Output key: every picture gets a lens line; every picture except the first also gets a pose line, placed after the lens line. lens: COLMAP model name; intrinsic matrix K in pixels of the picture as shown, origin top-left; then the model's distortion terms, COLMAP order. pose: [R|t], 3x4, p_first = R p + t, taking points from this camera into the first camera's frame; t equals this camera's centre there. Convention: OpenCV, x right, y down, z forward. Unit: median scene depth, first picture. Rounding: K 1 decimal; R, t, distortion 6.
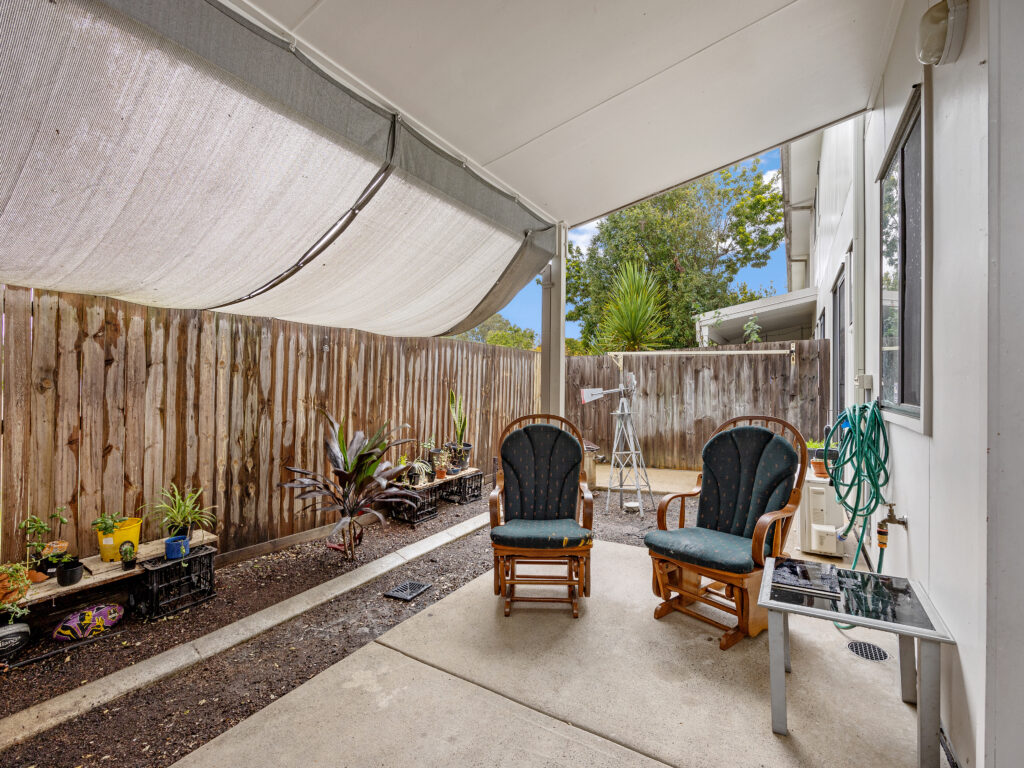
lens RADIAL K [[461.4, 0, 514.1], [0, 461.4, 381.2], [0, 0, 1]] dist [0.000098, 0.000042]
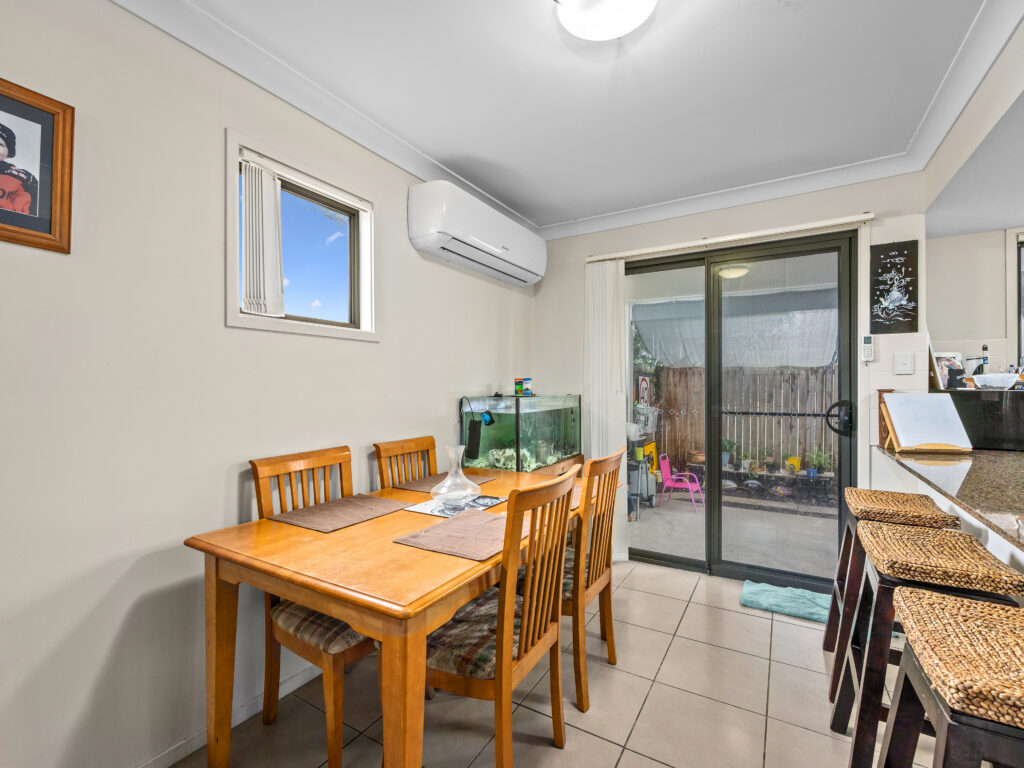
lens RADIAL K [[461.4, 0, 509.8], [0, 461.4, 389.0], [0, 0, 1]] dist [0.000098, 0.000042]
pose [[0.005532, -0.006649, -0.999963, 1.530437], [0.006533, 0.999957, -0.006613, -0.048081], [0.999963, -0.006497, 0.005575, -0.494583]]
